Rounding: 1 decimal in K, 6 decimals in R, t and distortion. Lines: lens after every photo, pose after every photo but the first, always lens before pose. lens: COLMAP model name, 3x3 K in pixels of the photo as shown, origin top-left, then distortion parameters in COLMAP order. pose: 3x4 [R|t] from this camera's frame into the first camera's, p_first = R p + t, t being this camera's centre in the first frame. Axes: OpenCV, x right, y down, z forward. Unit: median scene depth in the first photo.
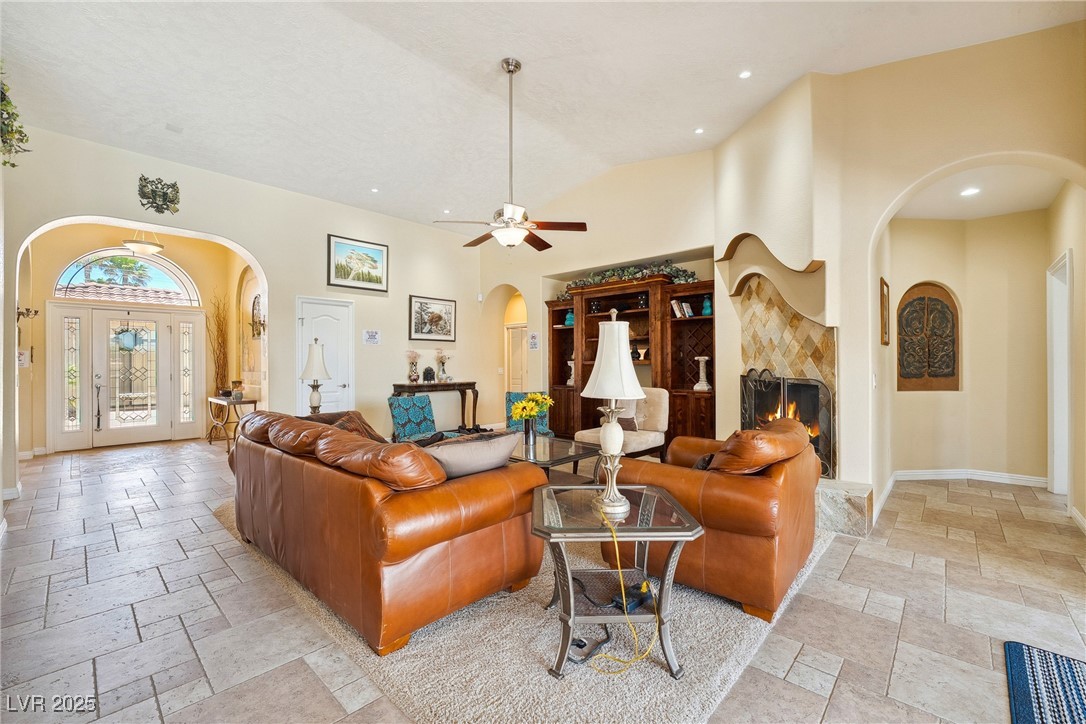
lens RADIAL K [[450.0, 0, 543.0], [0, 450.0, 362.0], [0, 0, 1]] dist [0.000145, 0.000087]
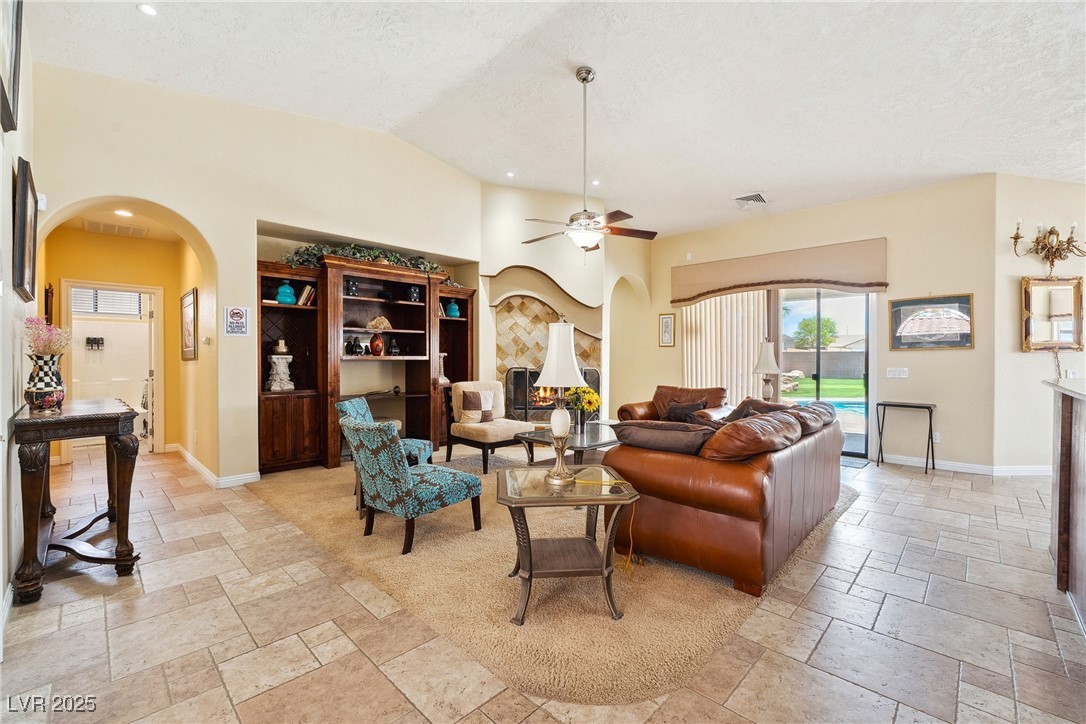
lens RADIAL K [[454.7, 0, 543.0], [0, 454.7, 362.0], [0, 0, 1]] dist [-0.008984, 0.000026]
pose [[0.019388, -0.004194, 0.999803, -0.827947], [-0.004508, 0.999981, 0.004282, 0.004280], [-0.999802, -0.004590, 0.019369, 0.792937]]
